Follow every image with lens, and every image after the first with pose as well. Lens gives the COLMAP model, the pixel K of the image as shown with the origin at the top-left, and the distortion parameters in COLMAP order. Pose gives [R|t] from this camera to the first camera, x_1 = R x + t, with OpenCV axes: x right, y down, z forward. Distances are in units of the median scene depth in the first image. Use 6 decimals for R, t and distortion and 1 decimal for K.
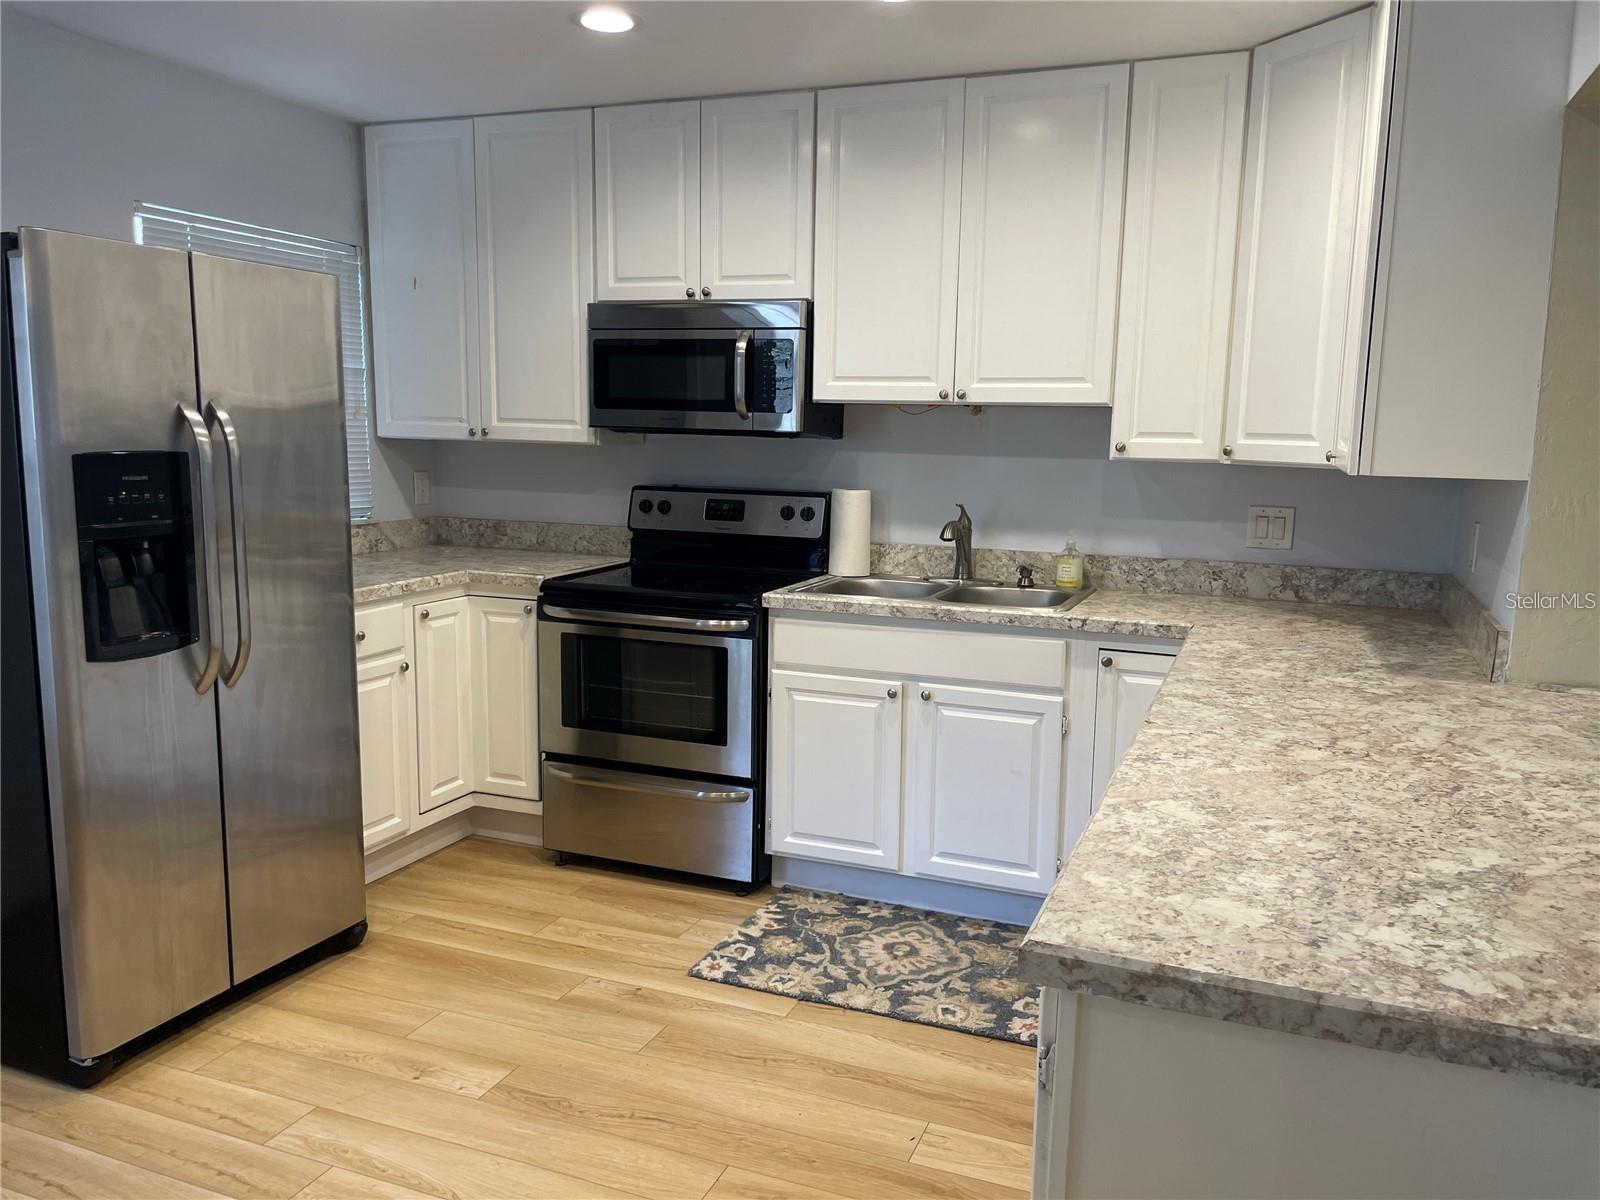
lens RADIAL K [[1212.6, 0, 808.0], [0, 1212.6, 604.2], [0, 0, 1]] dist [0.080310, -0.104559]
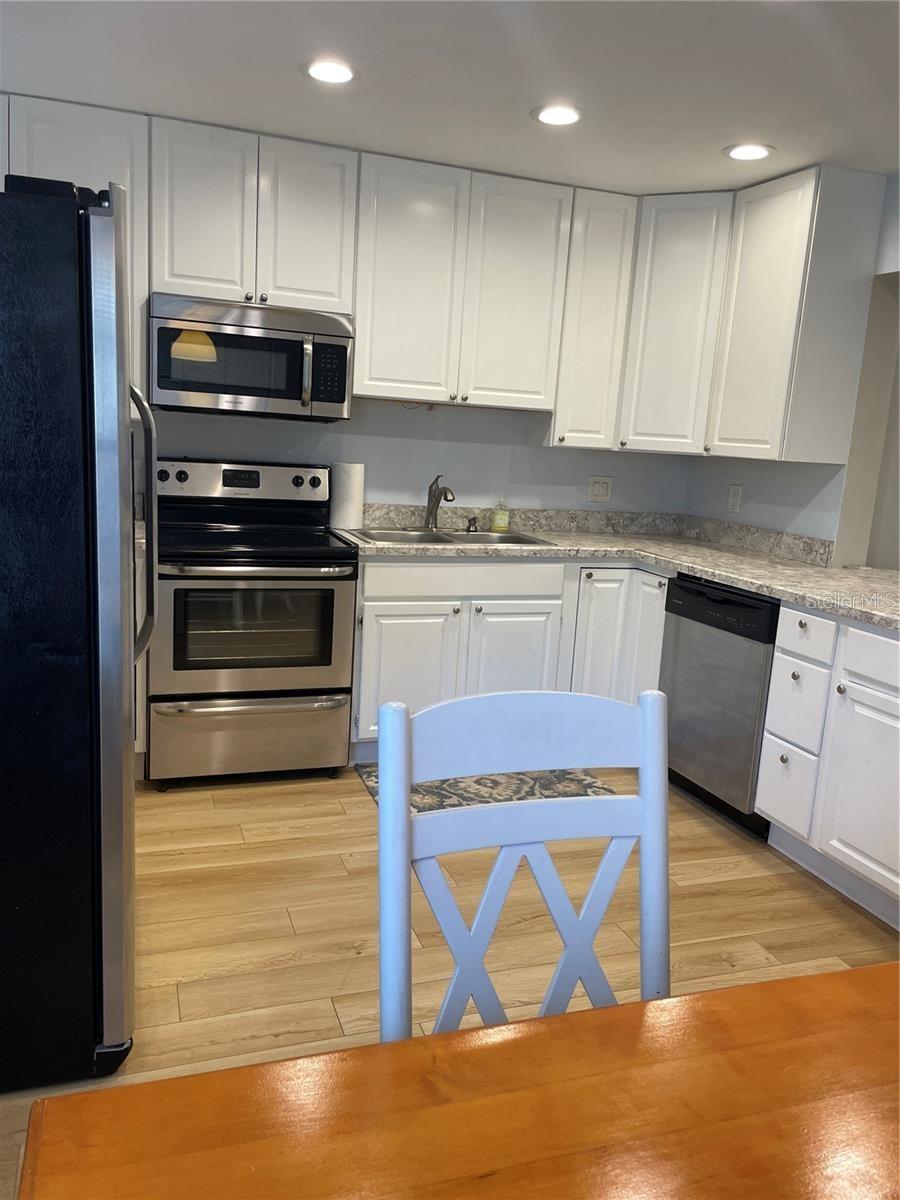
lens RADIAL K [[909.4, 0, 447.5], [0, 909.4, 599.5], [0, 0, 1]] dist [0.080310, -0.104559]
pose [[0.755905, -0.091362, 0.648275, -0.623609], [0.050489, 0.995401, 0.081411, -0.025748], [-0.652732, -0.028808, 0.757041, 0.201943]]
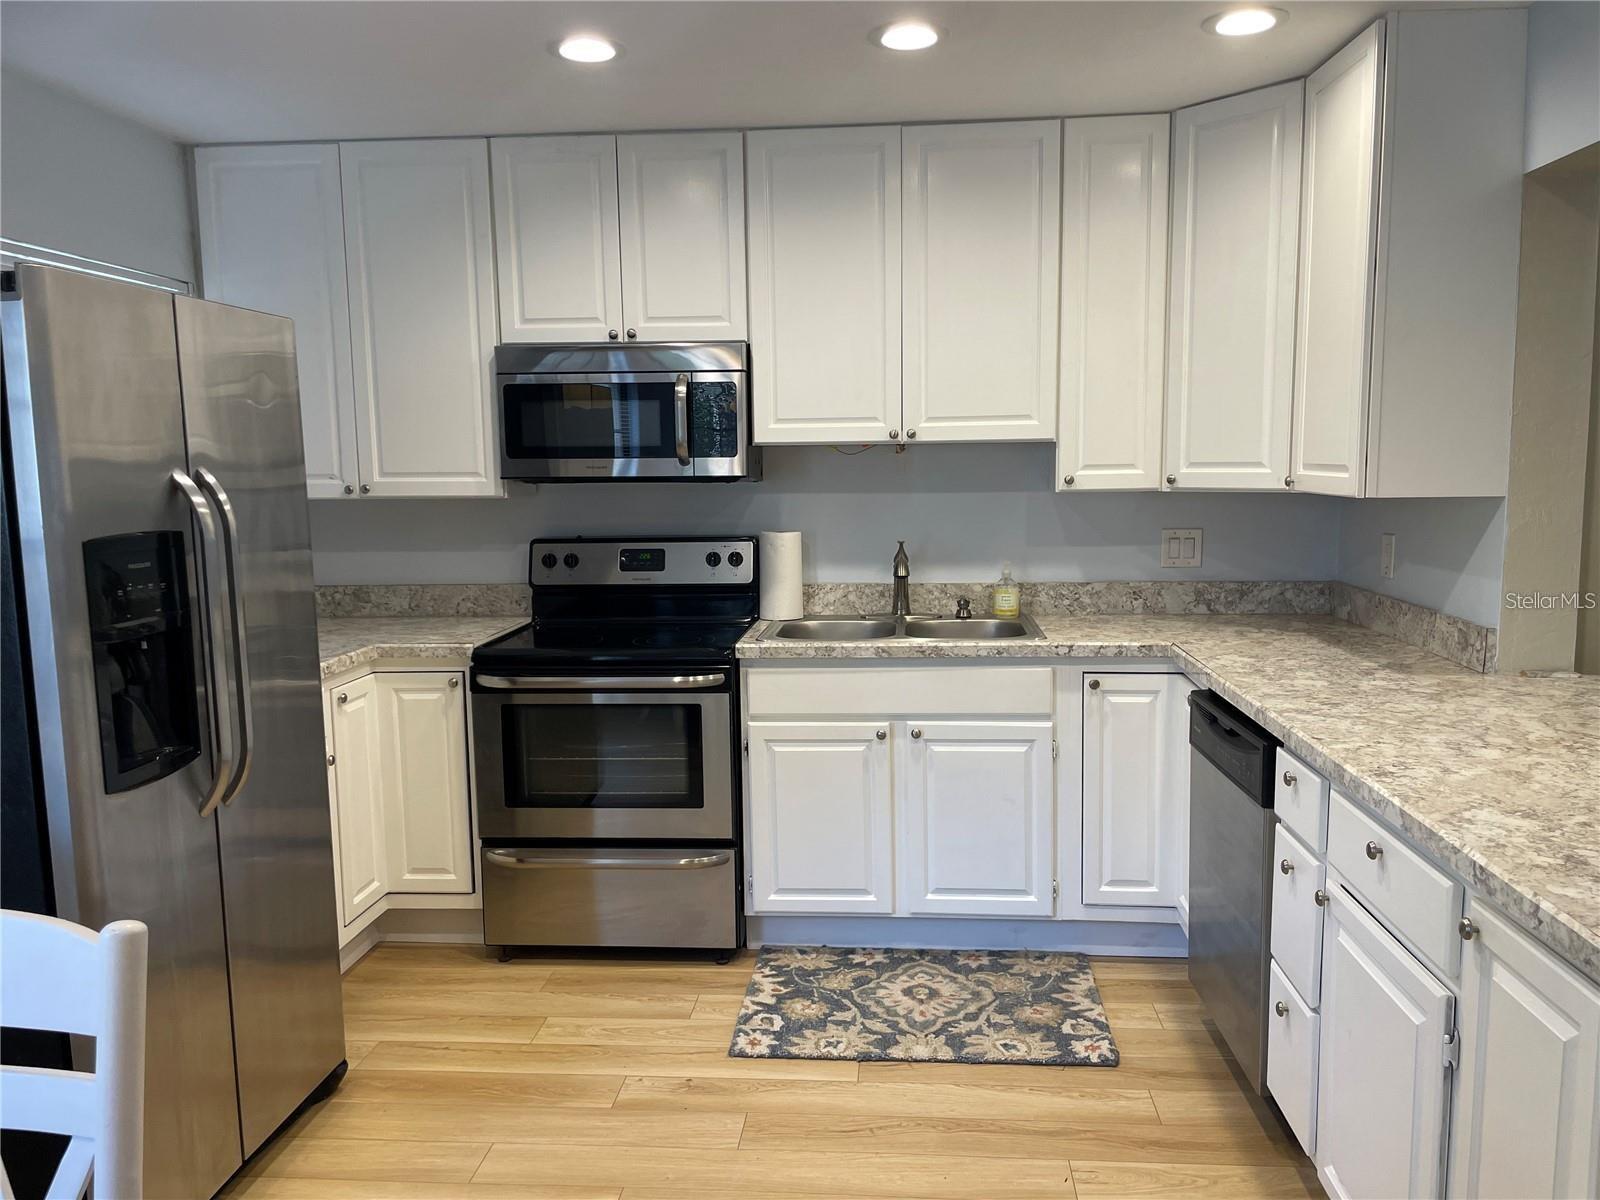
lens RADIAL K [[1212.6, 0, 812.4], [0, 1212.6, 601.4], [0, 0, 1]] dist [0.080310, -0.104559]
pose [[0.955453, -0.067390, 0.287348, -0.261482], [0.075729, 0.996966, -0.017992, -0.021579], [-0.285263, 0.038952, 0.957657, 0.060266]]
